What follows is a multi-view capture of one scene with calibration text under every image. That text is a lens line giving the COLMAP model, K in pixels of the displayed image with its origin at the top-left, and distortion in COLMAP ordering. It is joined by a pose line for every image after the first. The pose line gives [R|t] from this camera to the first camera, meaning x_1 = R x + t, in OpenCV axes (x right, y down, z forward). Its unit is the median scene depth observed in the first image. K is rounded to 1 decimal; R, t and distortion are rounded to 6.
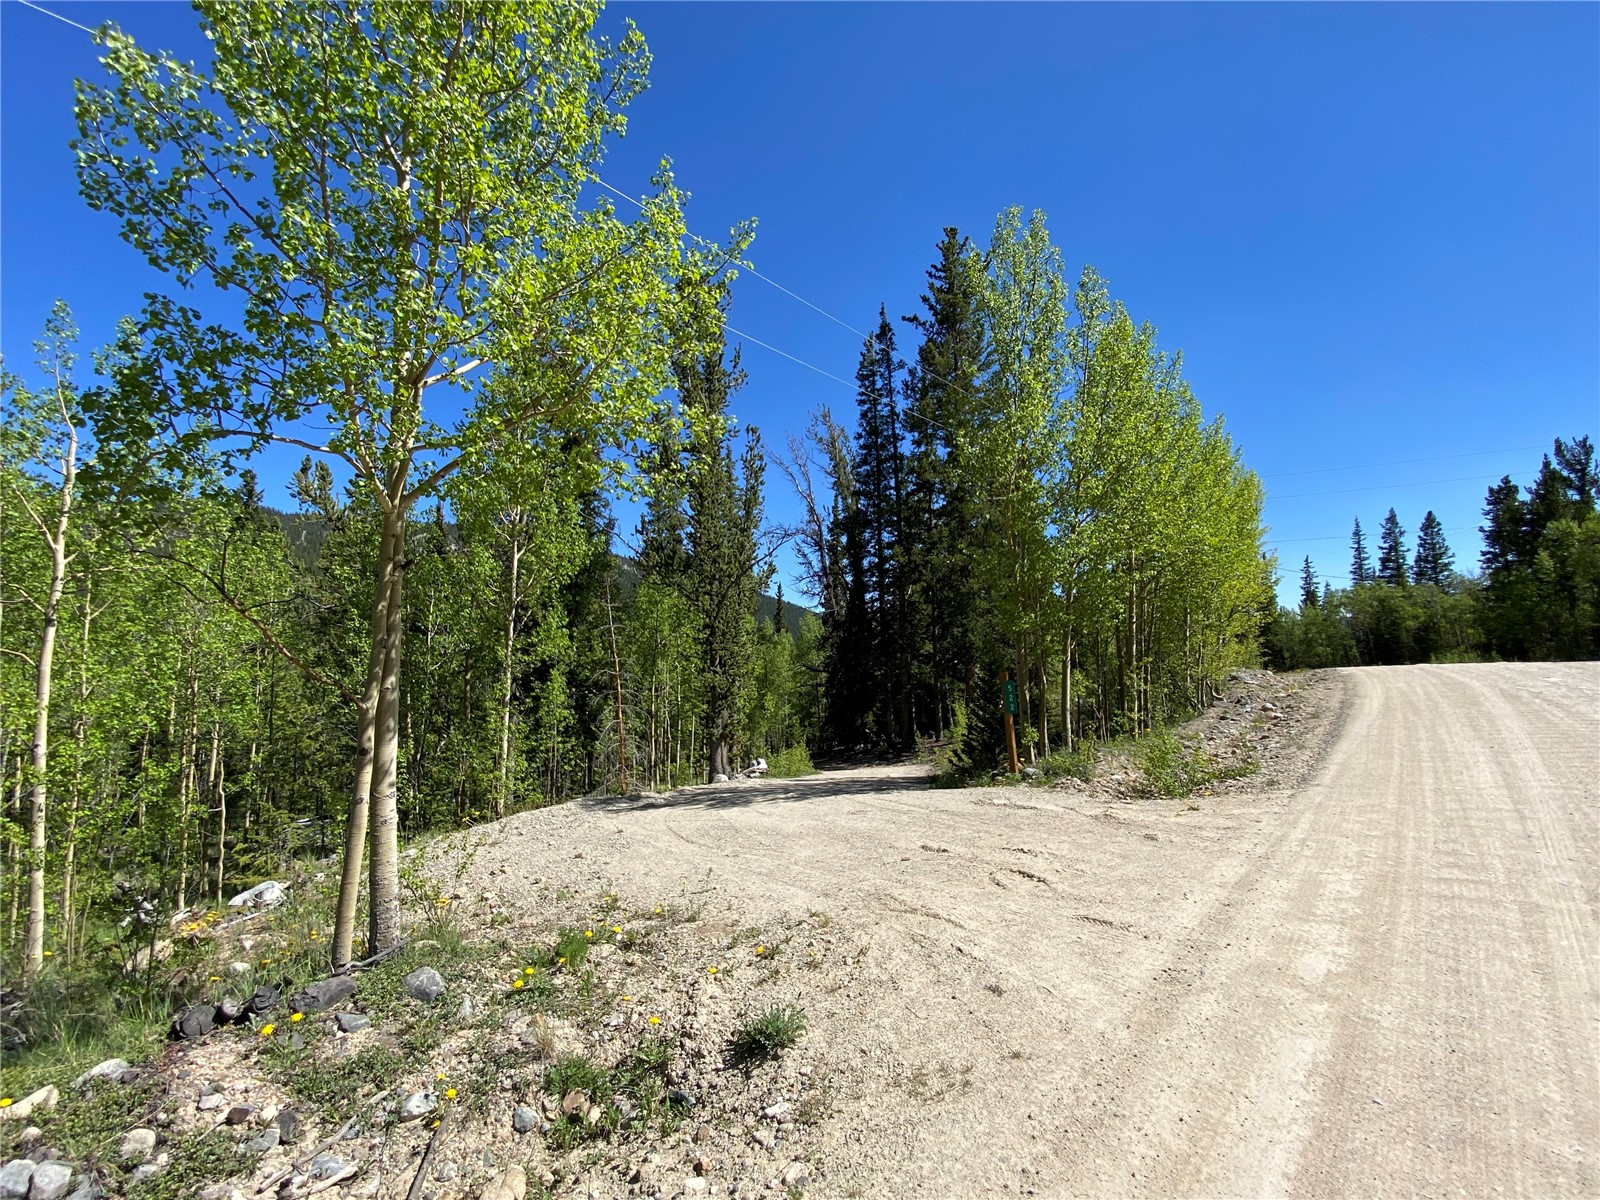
lens RADIAL K [[696.5, 0, 795.7], [0, 696.5, 604.1], [0, 0, 1]] dist [0.031937, -0.031014]
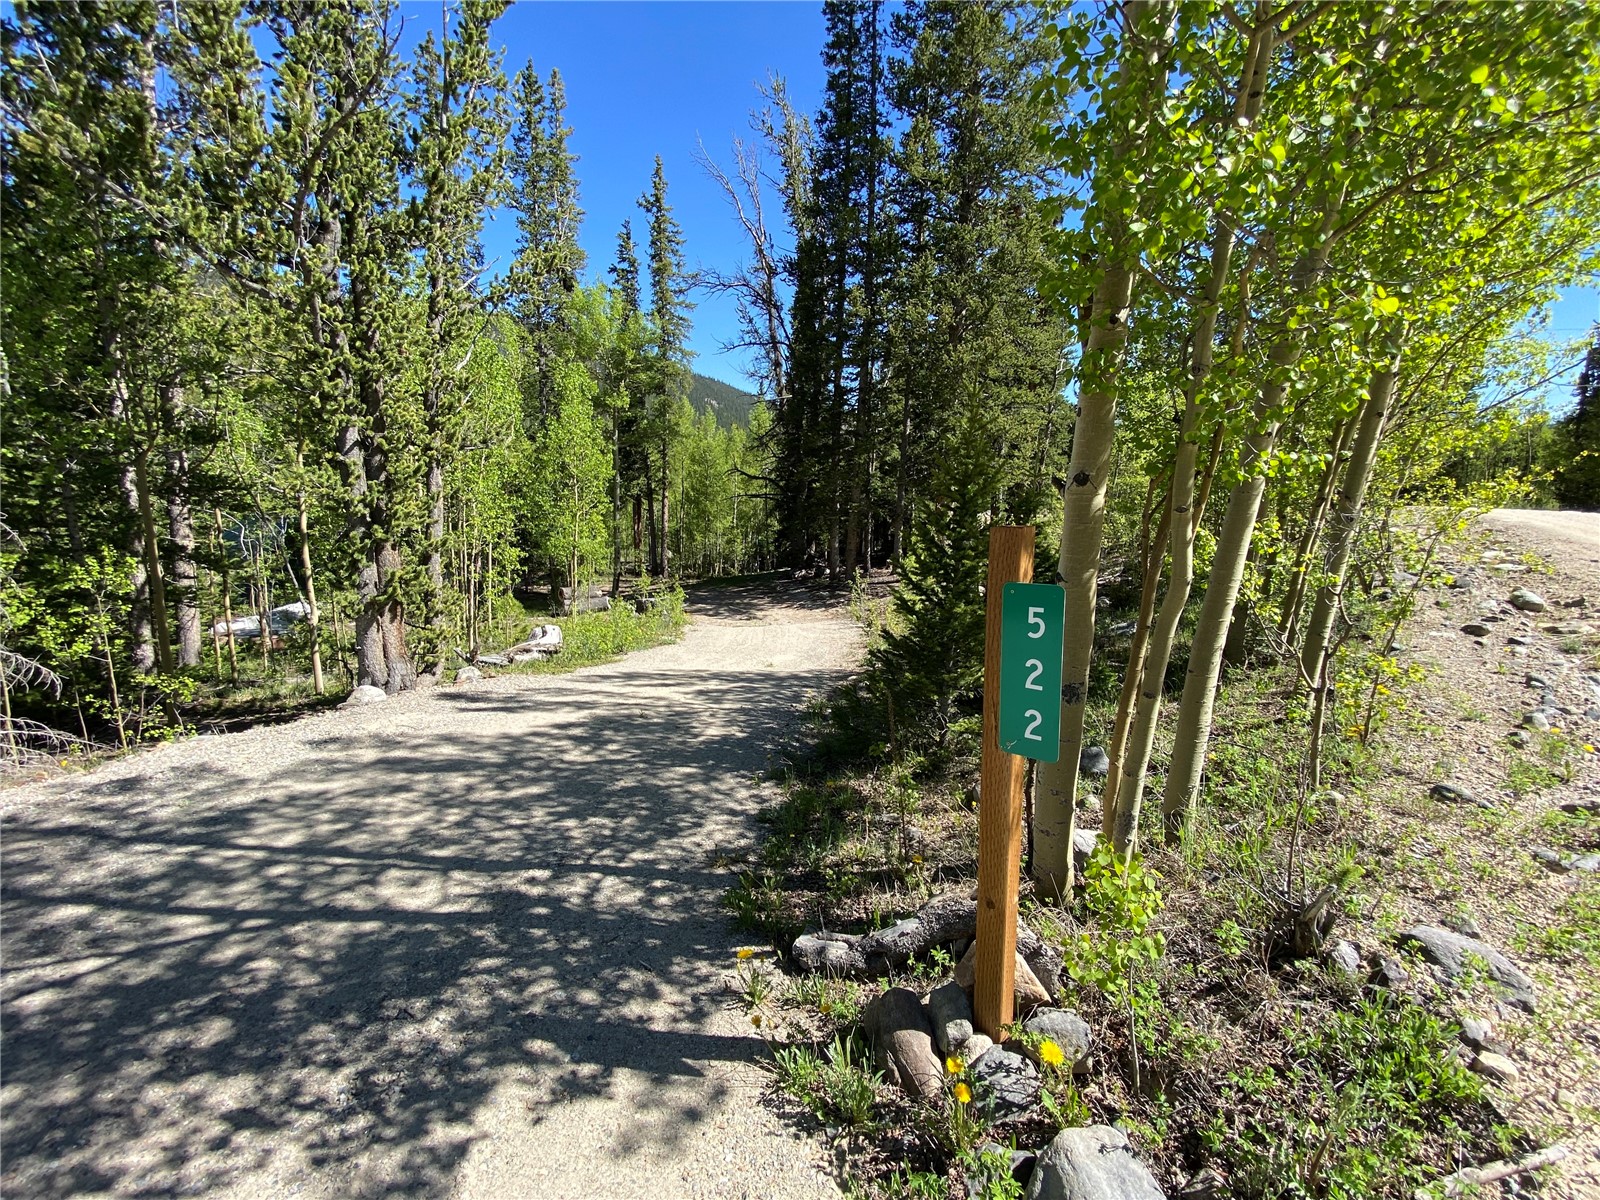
lens RADIAL K [[646.2, 0, 790.0], [0, 646.2, 601.4], [0, 0, 1]] dist [0.023317, -0.023372]
pose [[0.998639, 0.050473, 0.013110, 0.074279], [-0.052120, 0.957710, 0.282975, 0.024887], [0.001727, -0.283273, 0.959038, 0.280918]]
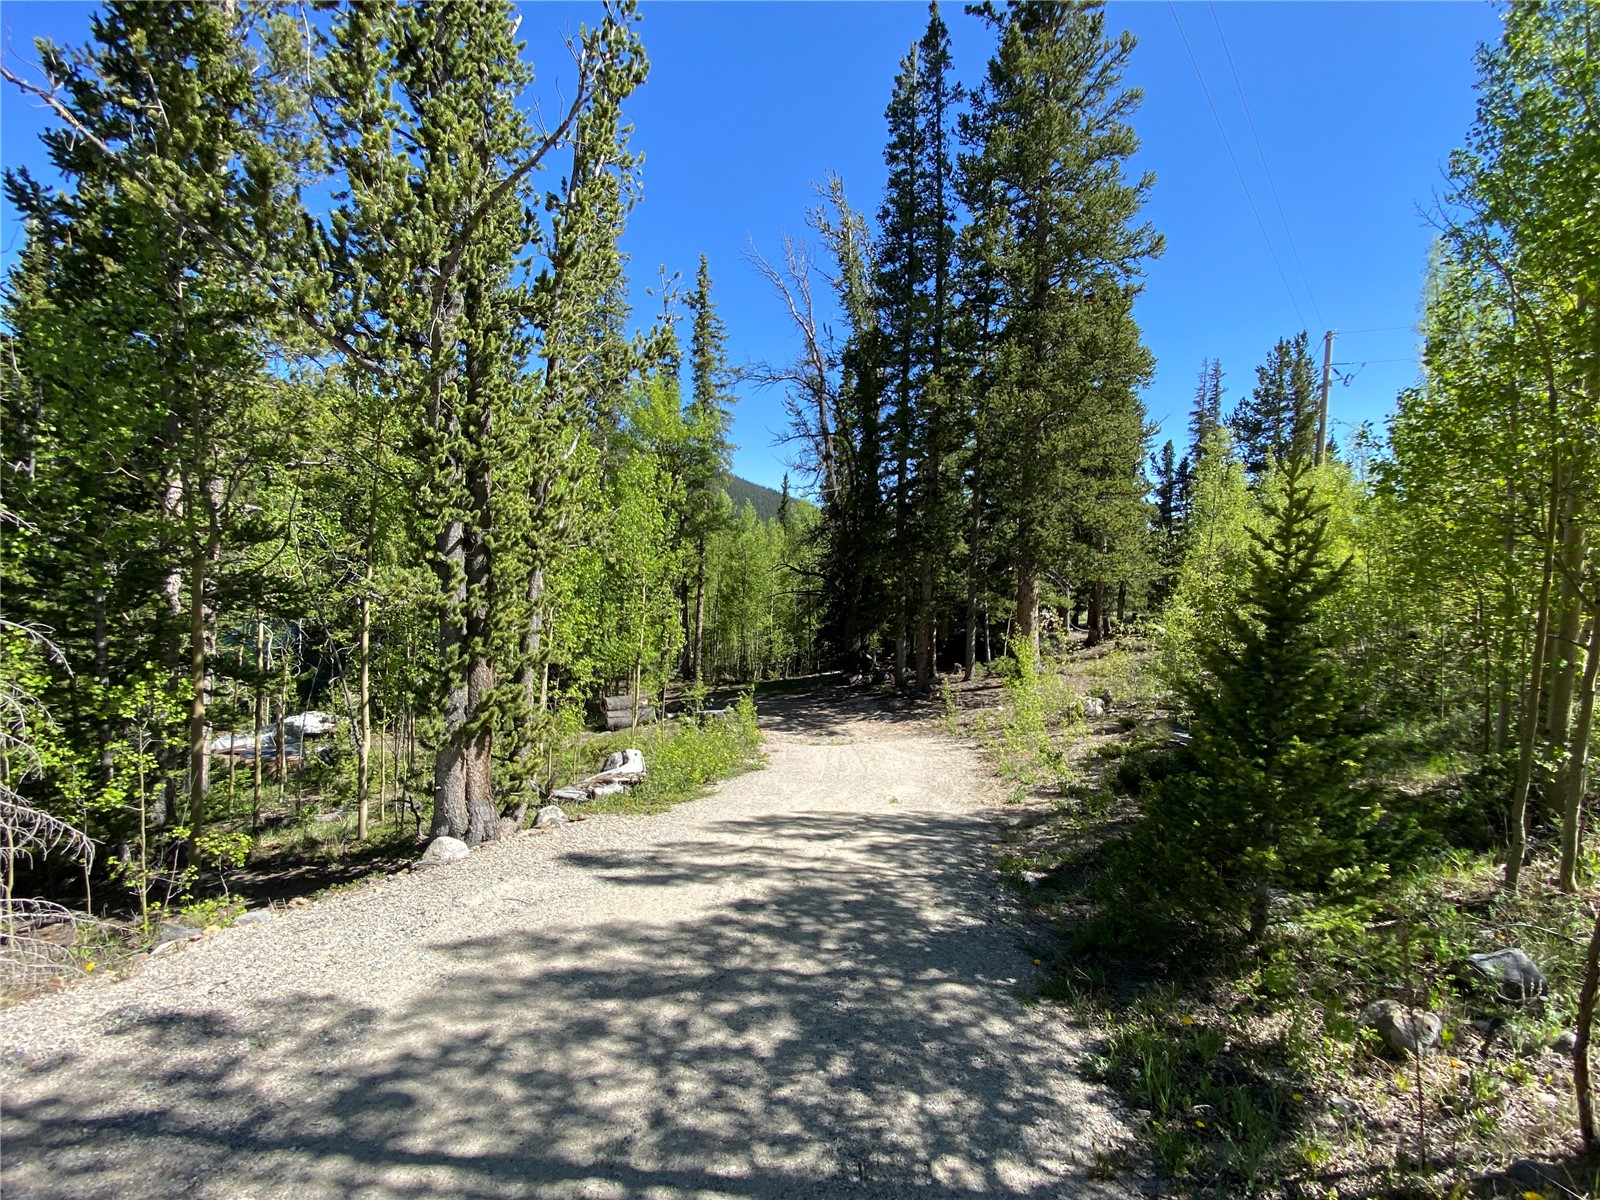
lens RADIAL K [[696.5, 0, 795.7], [0, 696.5, 604.1], [0, 0, 1]] dist [0.031937, -0.031014]
pose [[0.998811, 0.046980, -0.012988, 0.034299], [-0.044660, 0.988818, 0.142286, 0.027946], [0.019527, -0.141536, 0.989740, 0.303515]]
